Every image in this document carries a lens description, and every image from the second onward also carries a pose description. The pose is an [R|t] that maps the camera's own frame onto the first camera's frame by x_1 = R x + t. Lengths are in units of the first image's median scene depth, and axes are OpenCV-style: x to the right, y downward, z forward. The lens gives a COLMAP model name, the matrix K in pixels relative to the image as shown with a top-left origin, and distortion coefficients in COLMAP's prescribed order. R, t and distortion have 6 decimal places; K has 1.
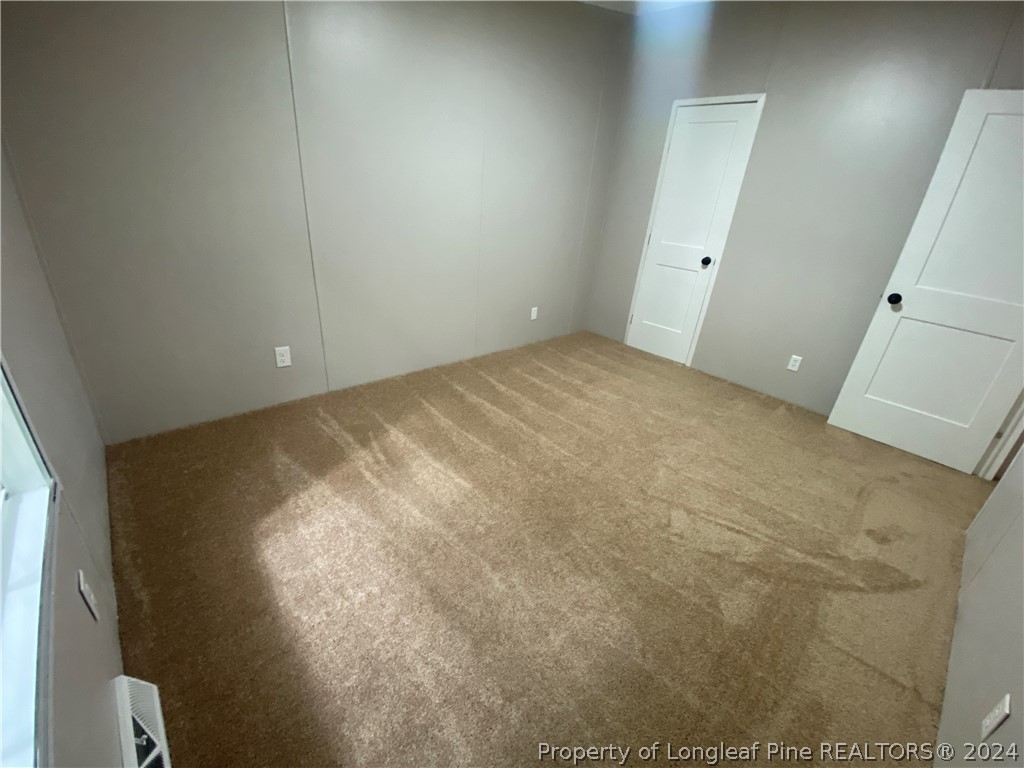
lens RADIAL K [[423.8, 0, 516.8], [0, 423.8, 383.7], [0, 0, 1]] dist [-0.012549, -0.003669]
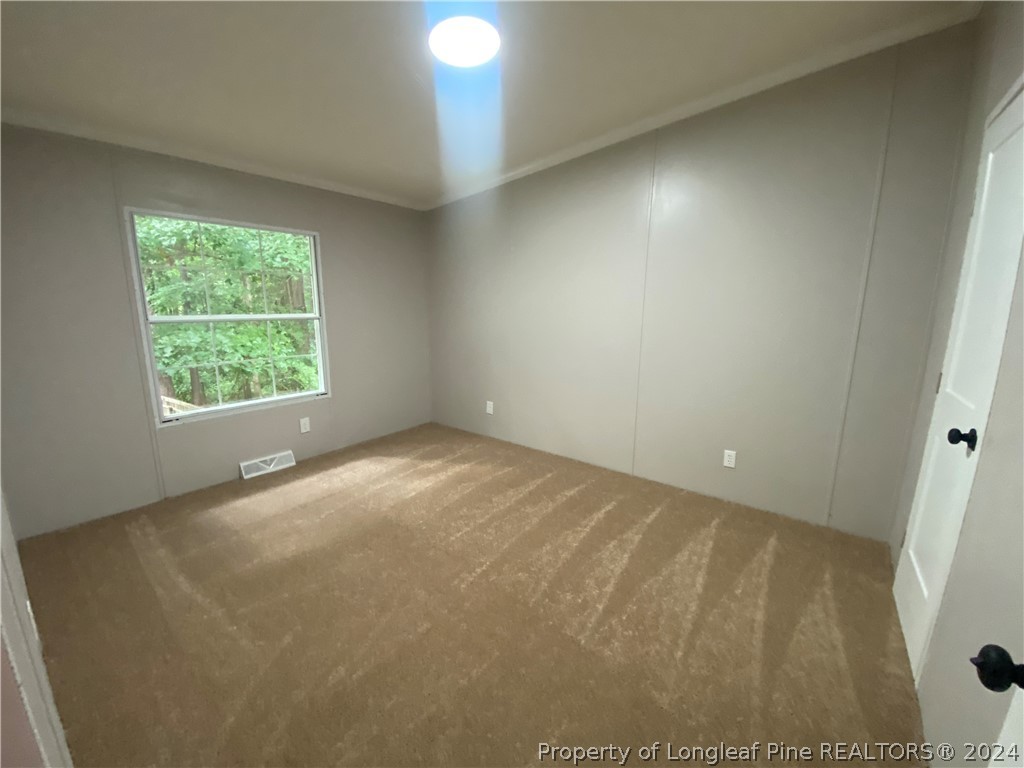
lens RADIAL K [[412.4, 0, 513.3], [0, 412.4, 384.6], [0, 0, 1]] dist [-0.004252, 0.000121]
pose [[0.172428, 0.111707, -0.978668, 1.015681], [-0.411092, 0.911047, 0.031560, -0.233365], [0.895138, 0.396881, 0.203012, 0.725412]]
